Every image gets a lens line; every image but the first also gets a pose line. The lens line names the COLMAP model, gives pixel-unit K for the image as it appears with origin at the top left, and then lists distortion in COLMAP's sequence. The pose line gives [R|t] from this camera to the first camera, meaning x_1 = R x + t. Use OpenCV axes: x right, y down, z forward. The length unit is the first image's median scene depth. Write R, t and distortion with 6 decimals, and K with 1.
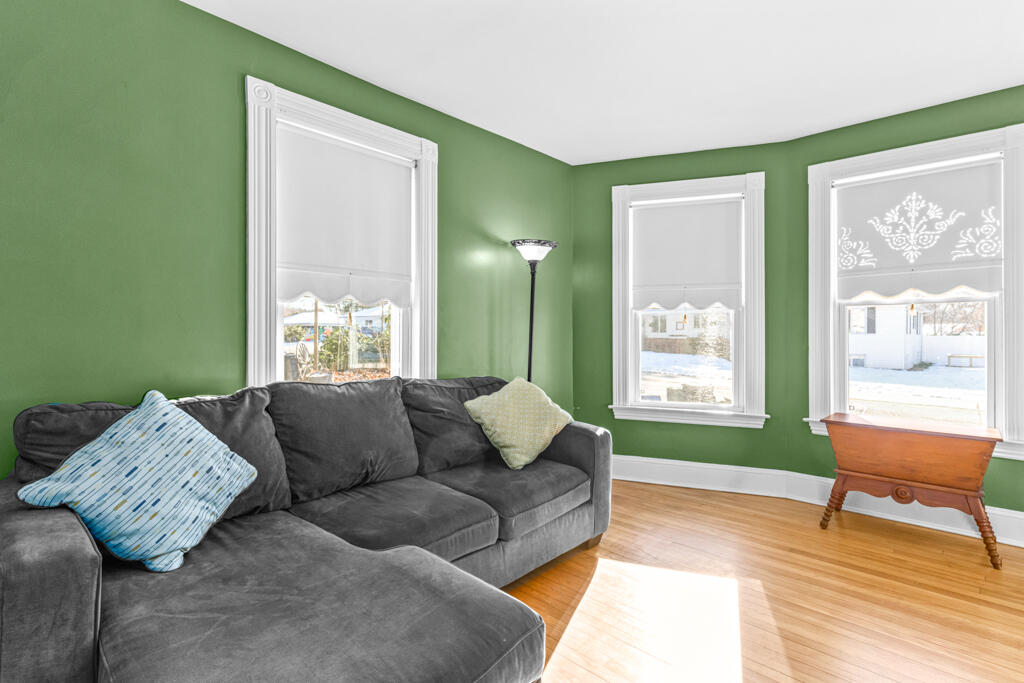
lens RADIAL K [[488.5, 0, 531.8], [0, 488.5, 336.8], [0, 0, 1]] dist [0.001504, 0.000571]
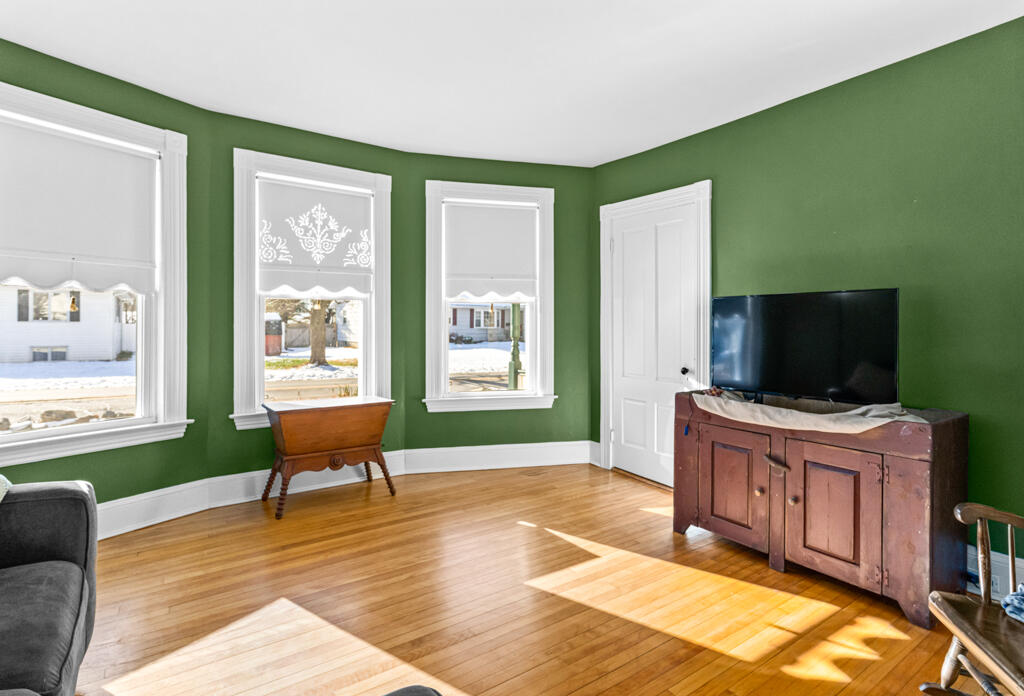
lens RADIAL K [[524.0, 0, 512.7], [0, 524.0, 321.6], [0, 0, 1]] dist [0.001582, 0.000219]
pose [[0.212004, 0.002031, 0.977267, -0.371997], [0.003078, 0.999991, -0.002746, -0.010106], [-0.977264, 0.003591, 0.211996, 0.311045]]
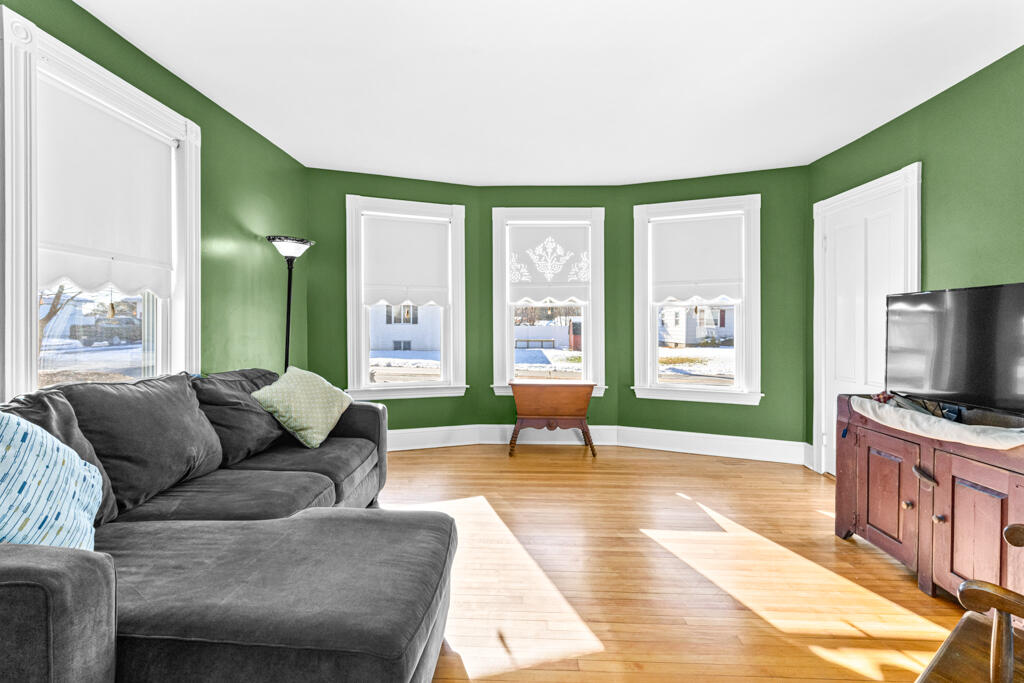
lens RADIAL K [[481.8, 0, 511.0], [0, 481.8, 328.9], [0, 0, 1]] dist [-0.002025, -0.000253]
pose [[0.755366, -0.006455, 0.655272, -0.377256], [0.004140, 0.999979, 0.005078, -0.003896], [-0.655290, -0.001123, 0.755376, -0.113194]]
